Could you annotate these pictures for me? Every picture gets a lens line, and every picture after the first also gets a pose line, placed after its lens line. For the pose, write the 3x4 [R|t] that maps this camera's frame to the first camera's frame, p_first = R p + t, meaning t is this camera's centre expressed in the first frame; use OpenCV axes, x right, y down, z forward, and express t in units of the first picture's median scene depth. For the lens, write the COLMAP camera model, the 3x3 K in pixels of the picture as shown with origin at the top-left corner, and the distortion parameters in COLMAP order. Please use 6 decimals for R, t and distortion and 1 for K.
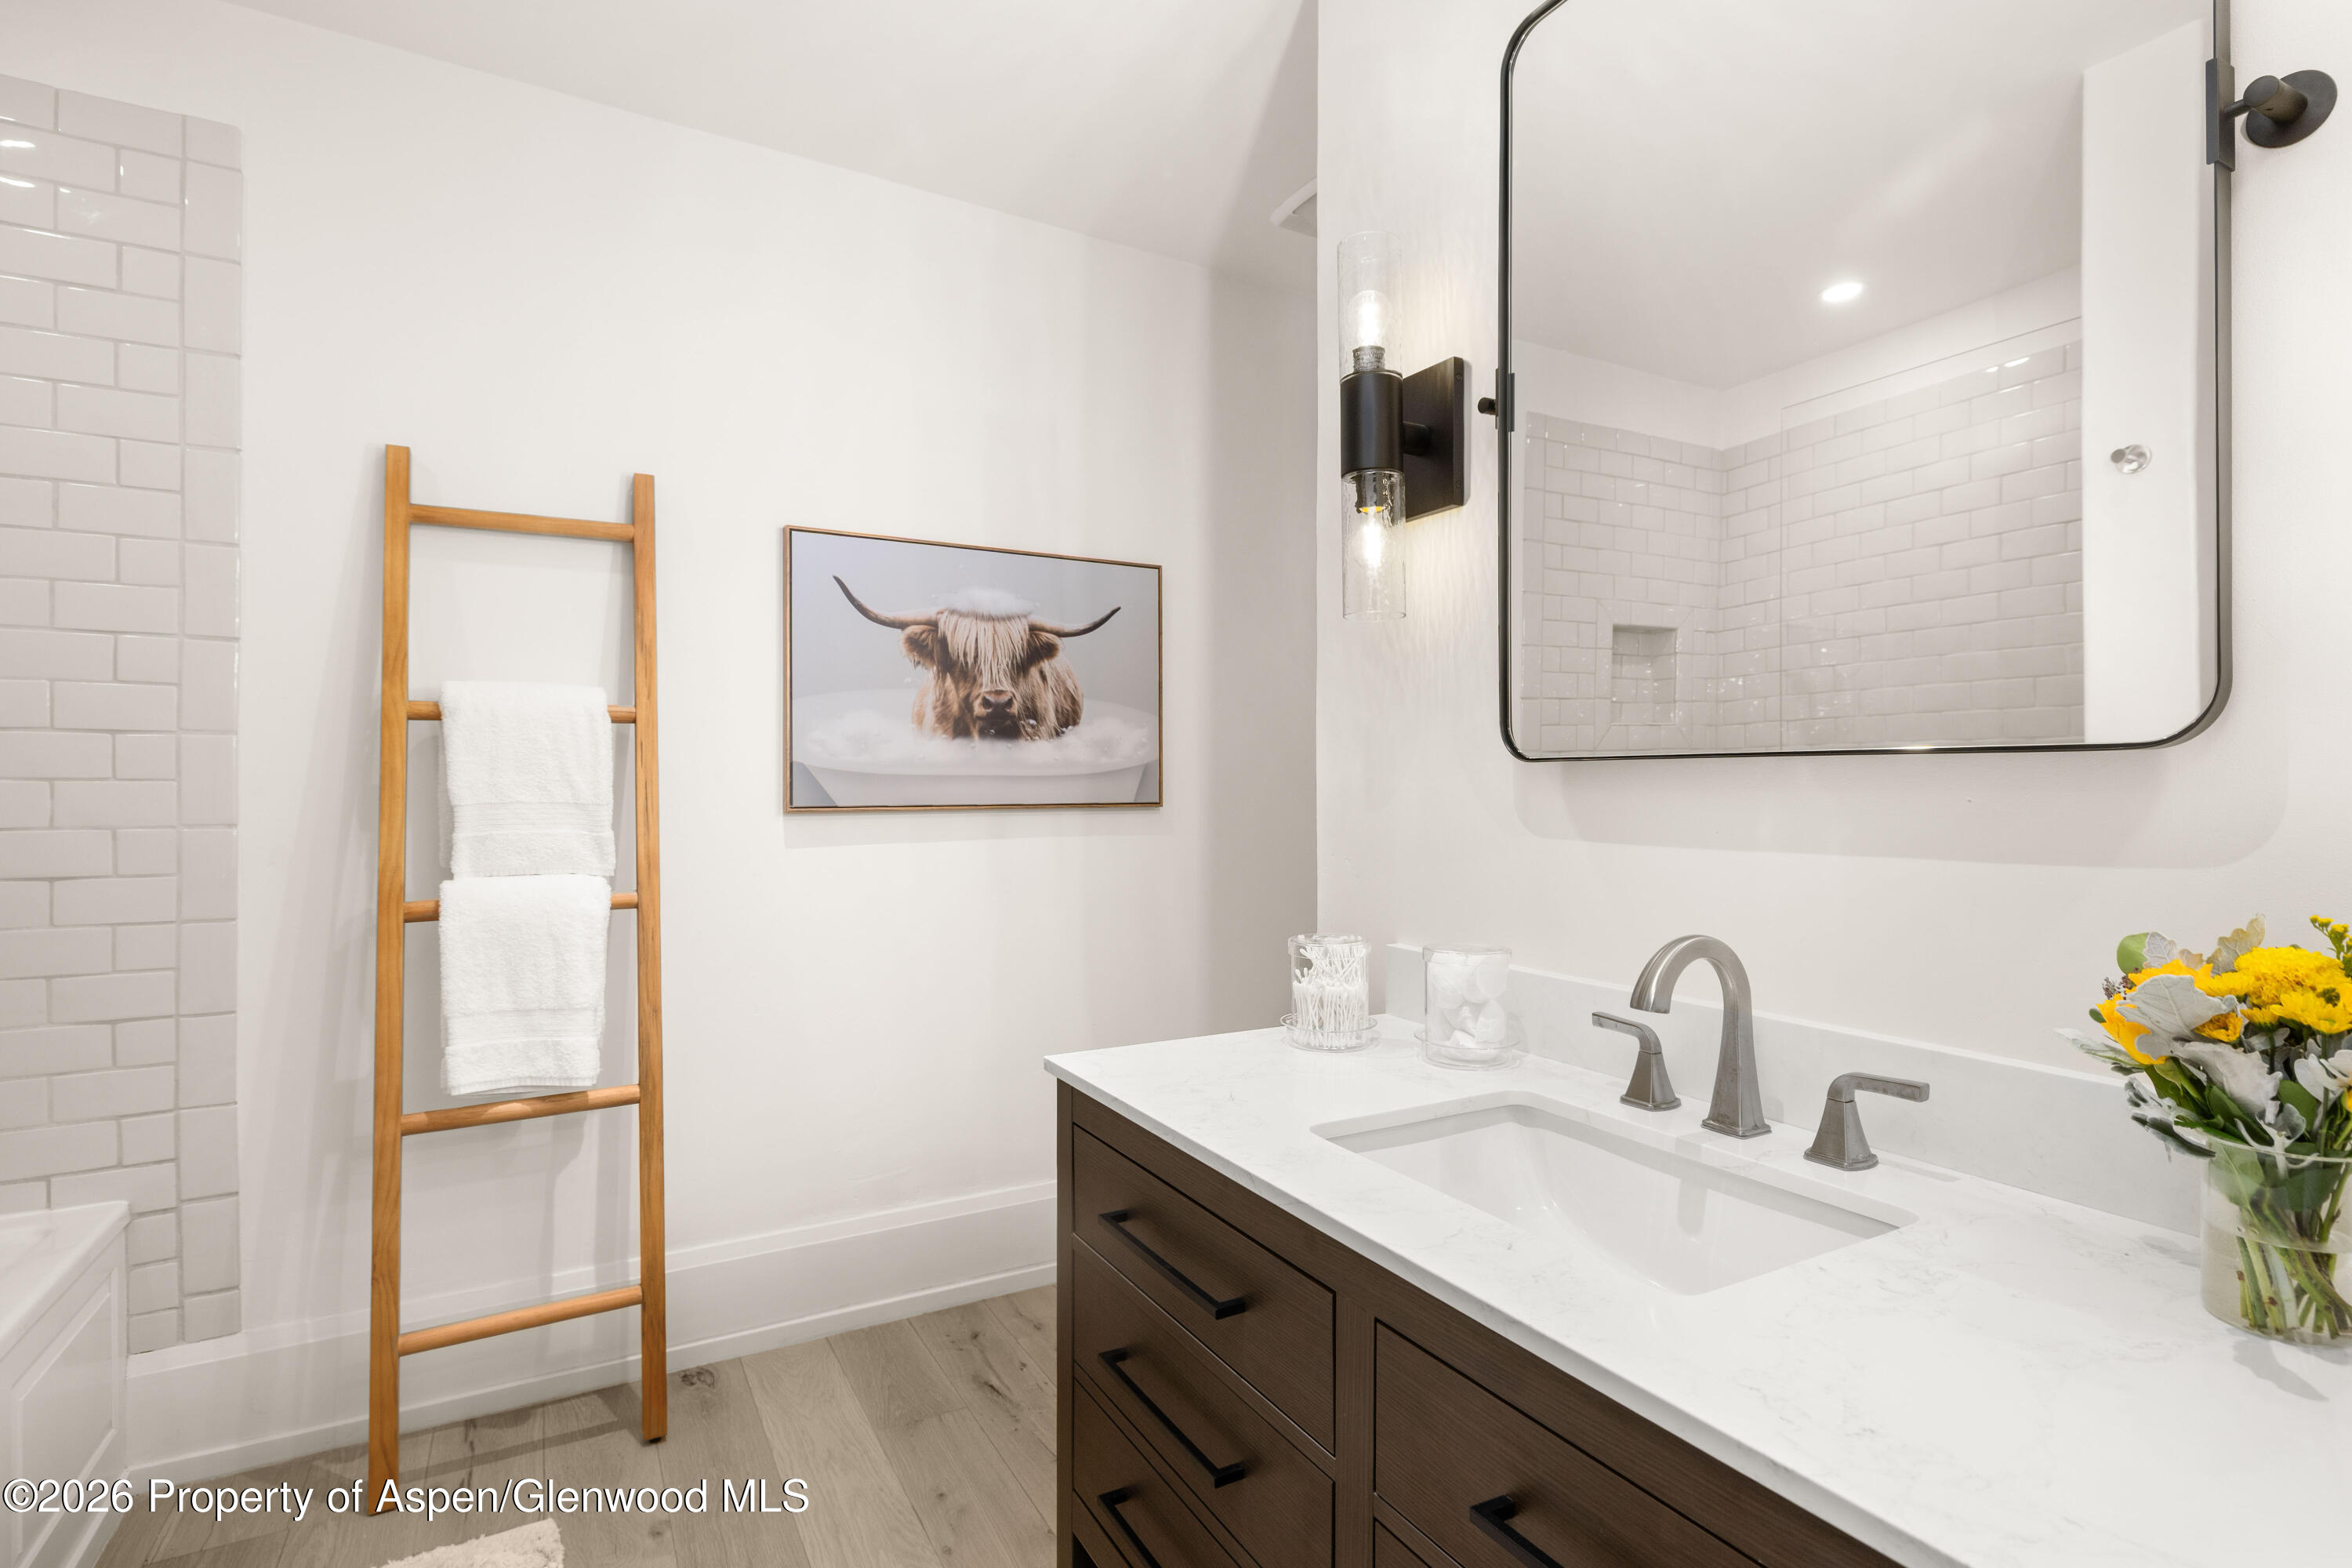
lens RADIAL K [[1102.4, 0, 1182.7], [0, 1102.4, 788.5], [0, 0, 1]] dist [-0.010314, -0.001271]
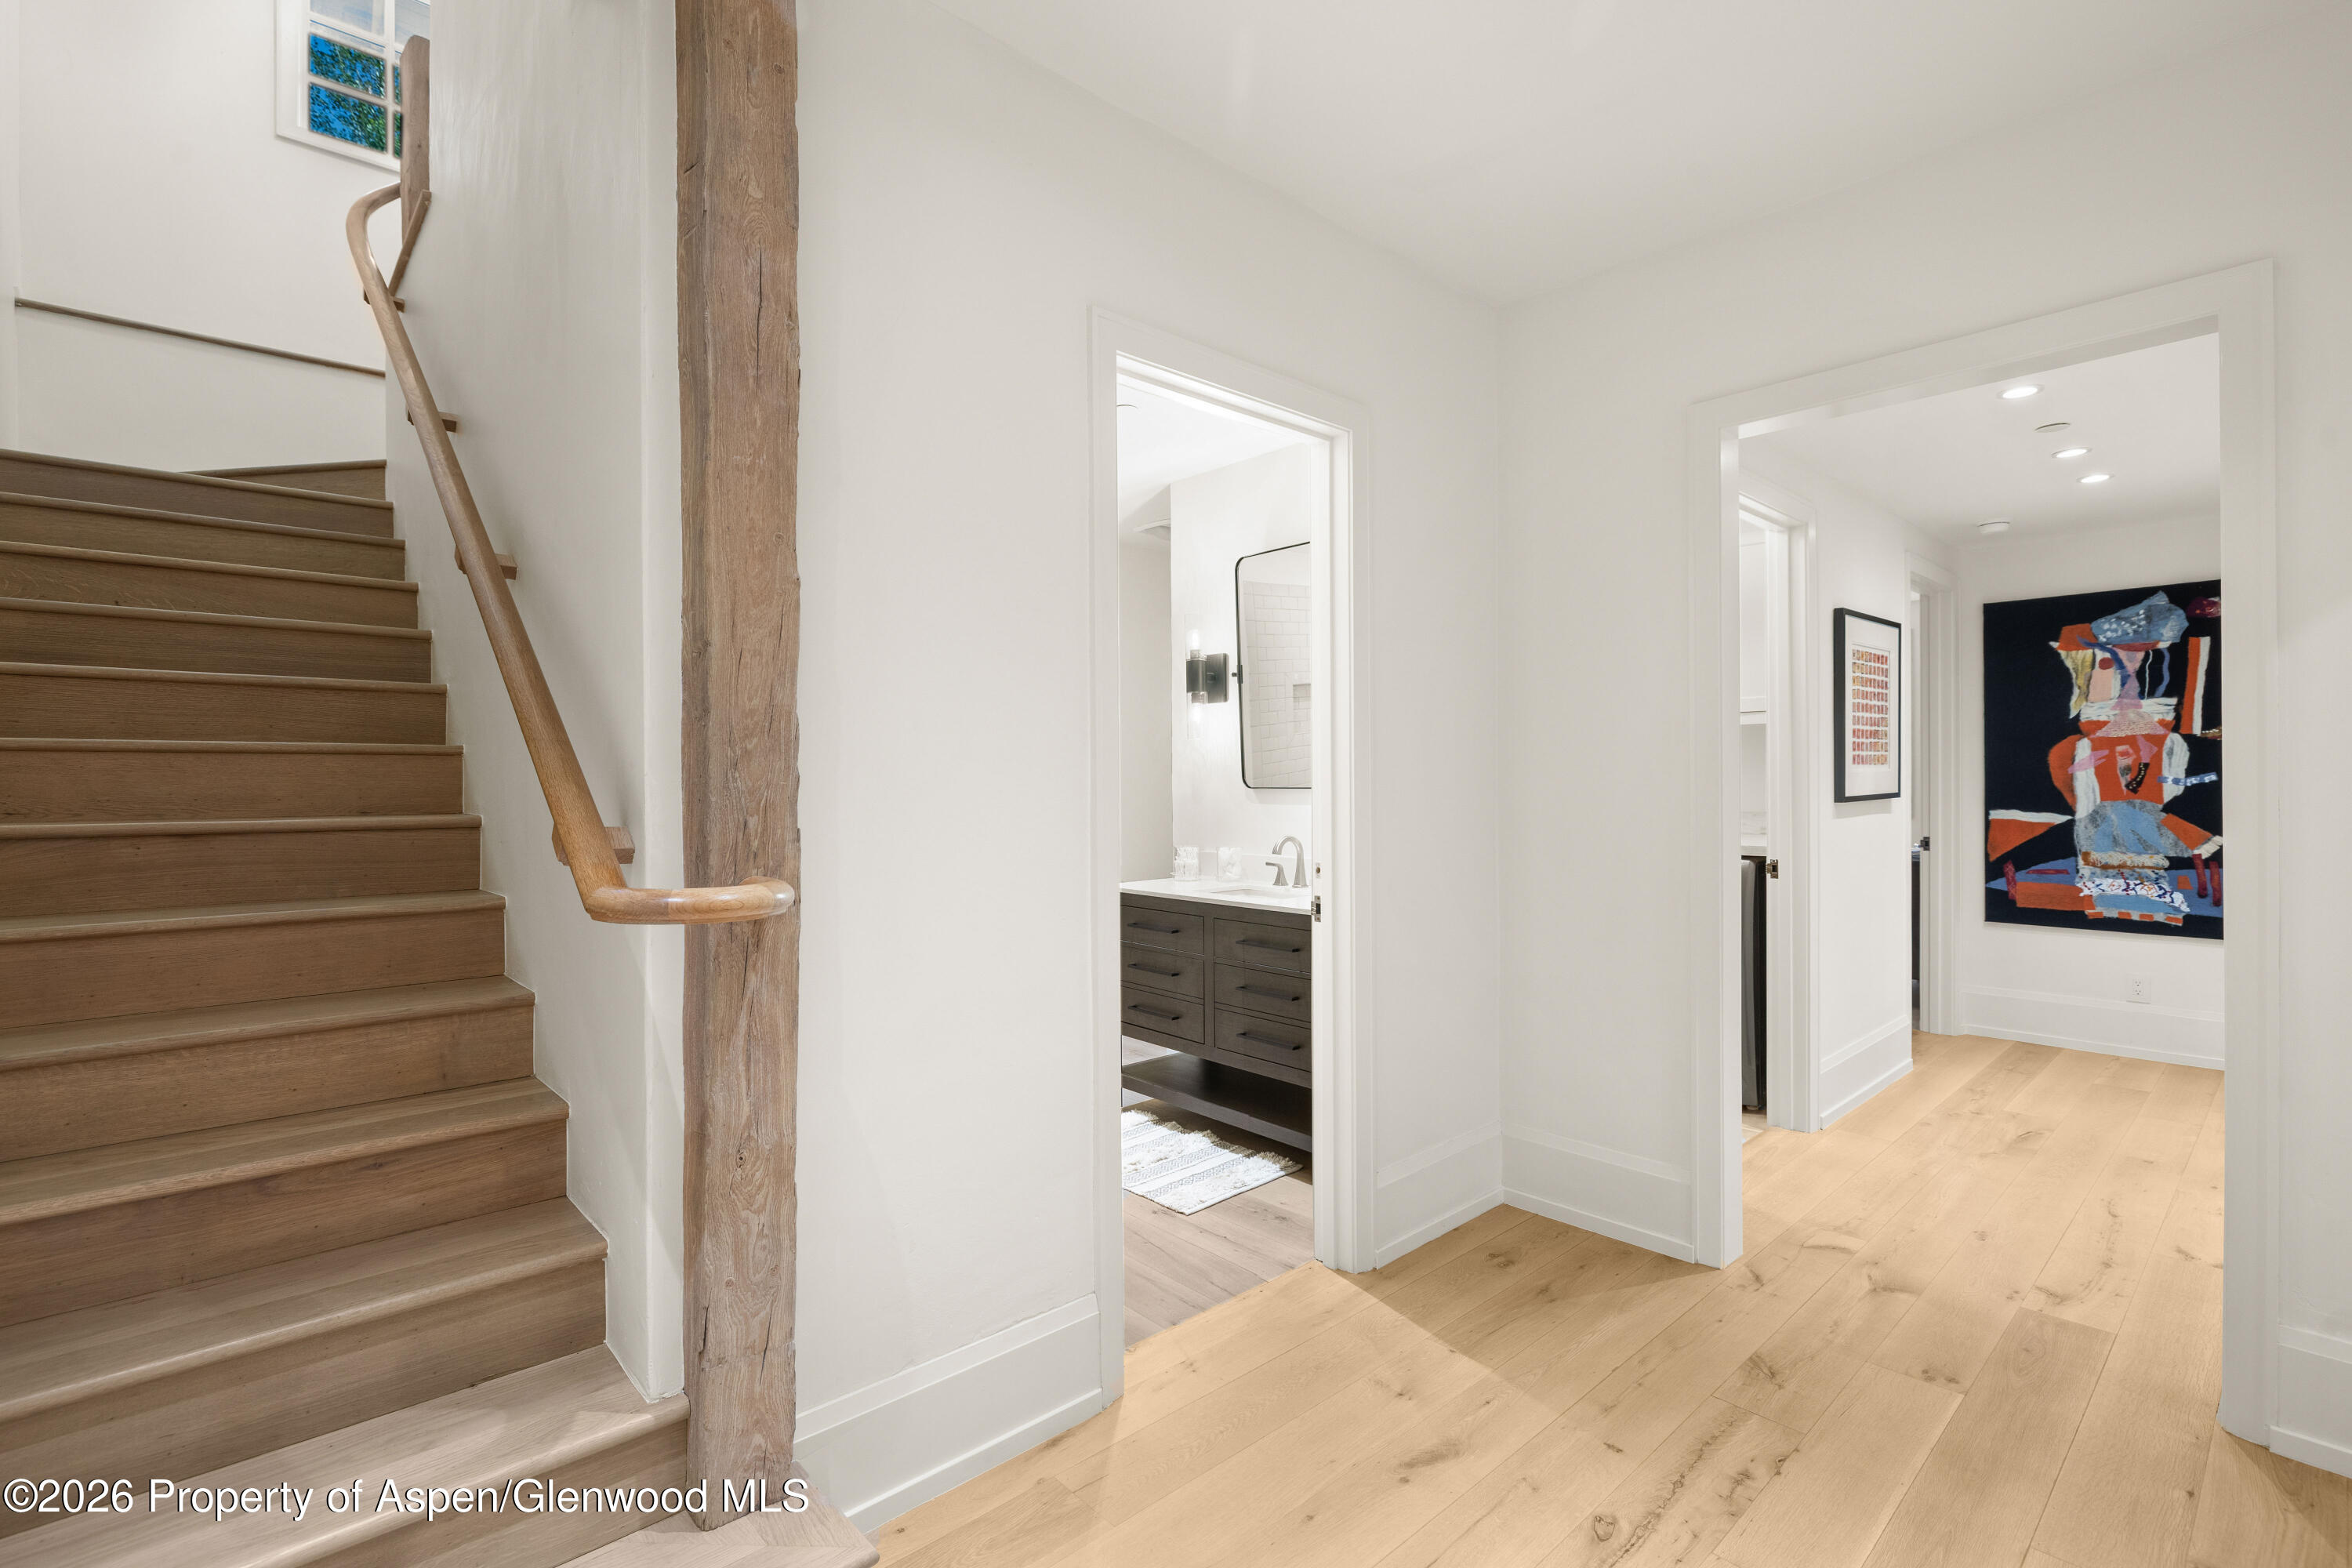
lens RADIAL K [[1092.7, 0, 1175.1], [0, 1092.7, 781.2], [0, 0, 1]] dist [-0.005567, -0.000457]
pose [[0.976049, -0.008846, 0.217369, -0.554143], [0.009522, 0.999953, -0.002063, -0.038915], [-0.217341, 0.004083, 0.976087, -1.952478]]
